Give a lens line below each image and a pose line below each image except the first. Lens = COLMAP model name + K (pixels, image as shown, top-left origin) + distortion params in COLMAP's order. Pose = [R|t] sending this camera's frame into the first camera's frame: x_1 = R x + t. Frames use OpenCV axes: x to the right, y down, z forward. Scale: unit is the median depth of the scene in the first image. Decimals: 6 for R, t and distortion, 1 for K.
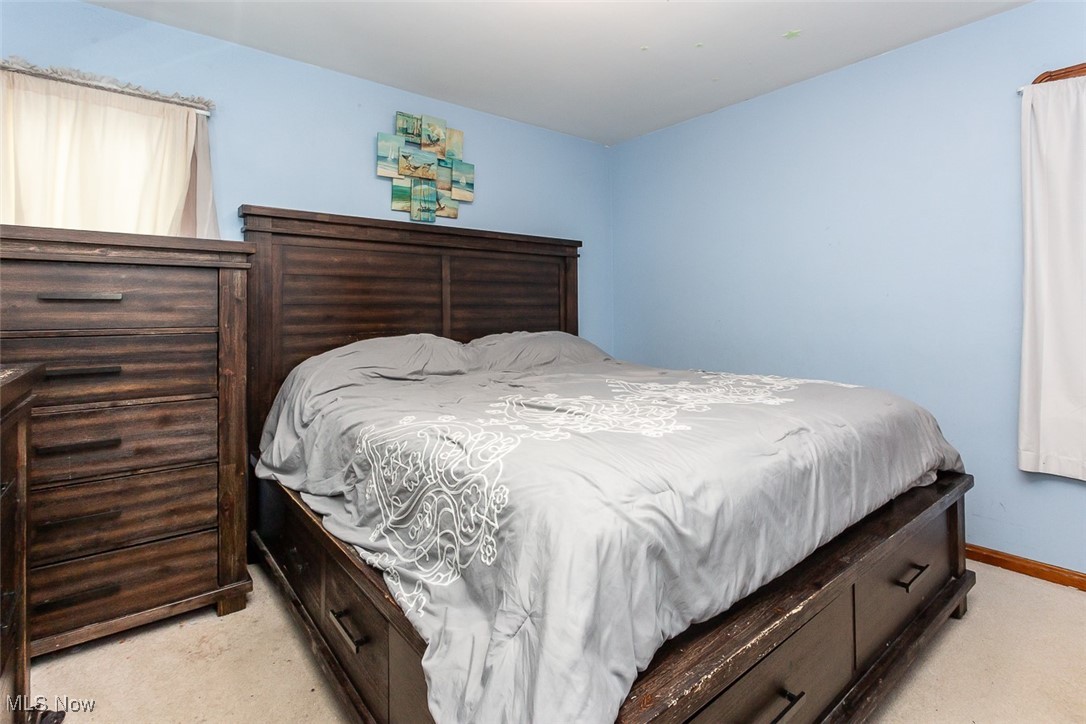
lens RADIAL K [[516.9, 0, 541.9], [0, 516.9, 310.7], [0, 0, 1]] dist [-0.004886, 0.000564]
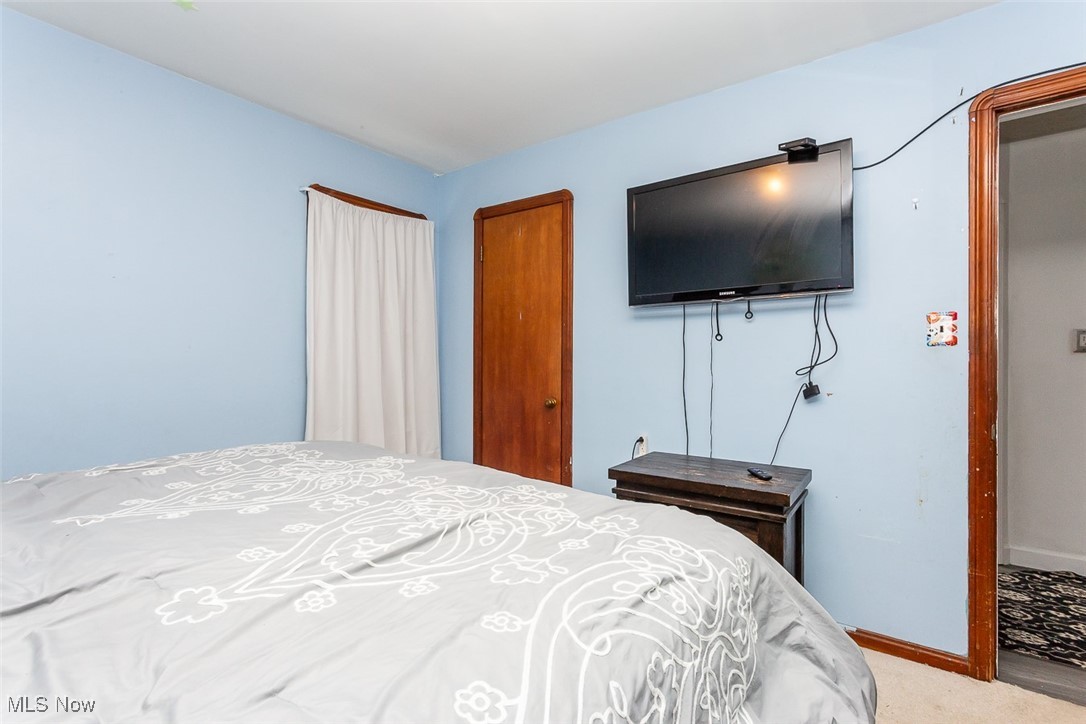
lens RADIAL K [[516.9, 0, 538.4], [0, 516.9, 359.0], [0, 0, 1]] dist [-0.004886, 0.000564]
pose [[-0.237963, 0.007089, 0.971248, -0.744990], [-0.008041, 0.999925, -0.009269, -0.012218], [-0.971241, -0.010016, -0.237888, 1.299346]]
